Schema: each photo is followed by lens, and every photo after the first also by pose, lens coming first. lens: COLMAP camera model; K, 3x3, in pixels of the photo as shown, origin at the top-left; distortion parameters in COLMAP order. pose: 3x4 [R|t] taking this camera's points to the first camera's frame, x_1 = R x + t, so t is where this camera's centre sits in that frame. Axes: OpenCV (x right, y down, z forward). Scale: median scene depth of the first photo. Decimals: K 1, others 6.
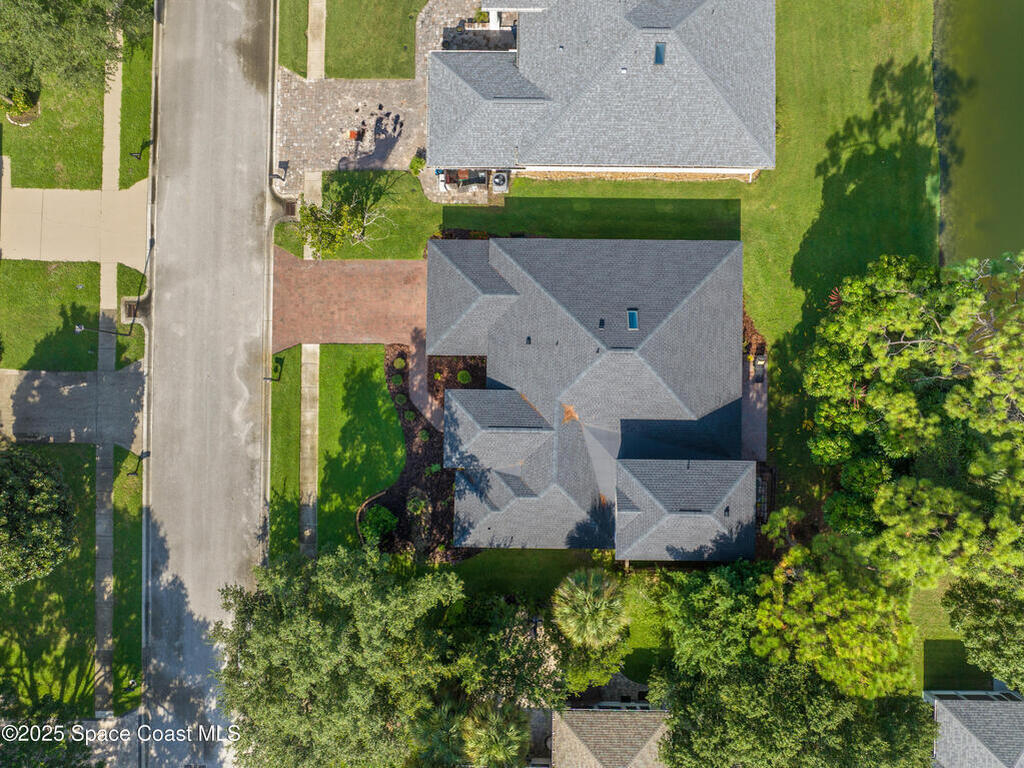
lens RADIAL K [[716.5, 0, 512.0], [0, 716.5, 384.0], [0, 0, 1]] dist [-0.034749, -0.000701]
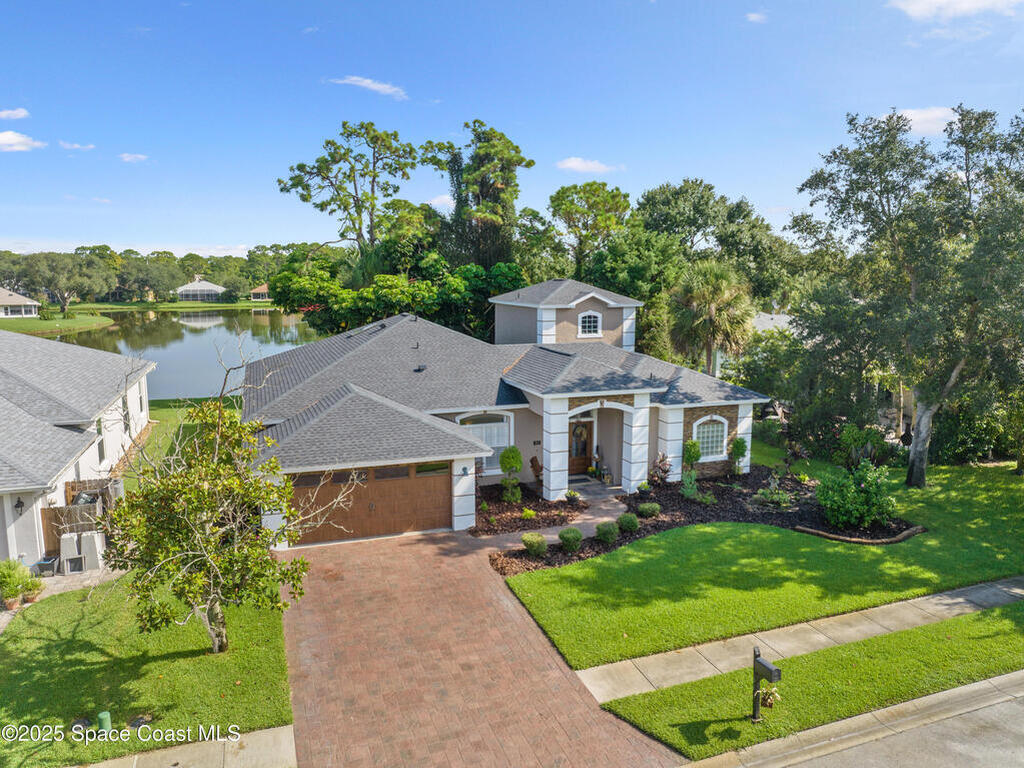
lens RADIAL K [[716.5, 0, 512.0], [0, 716.5, 384.0], [0, 0, 1]] dist [-0.034749, -0.000701]
pose [[-0.357861, -0.120730, 0.925937, -0.535186], [0.933743, -0.038017, 0.355921, -0.188839], [-0.007768, 0.991957, 0.126335, 0.839334]]
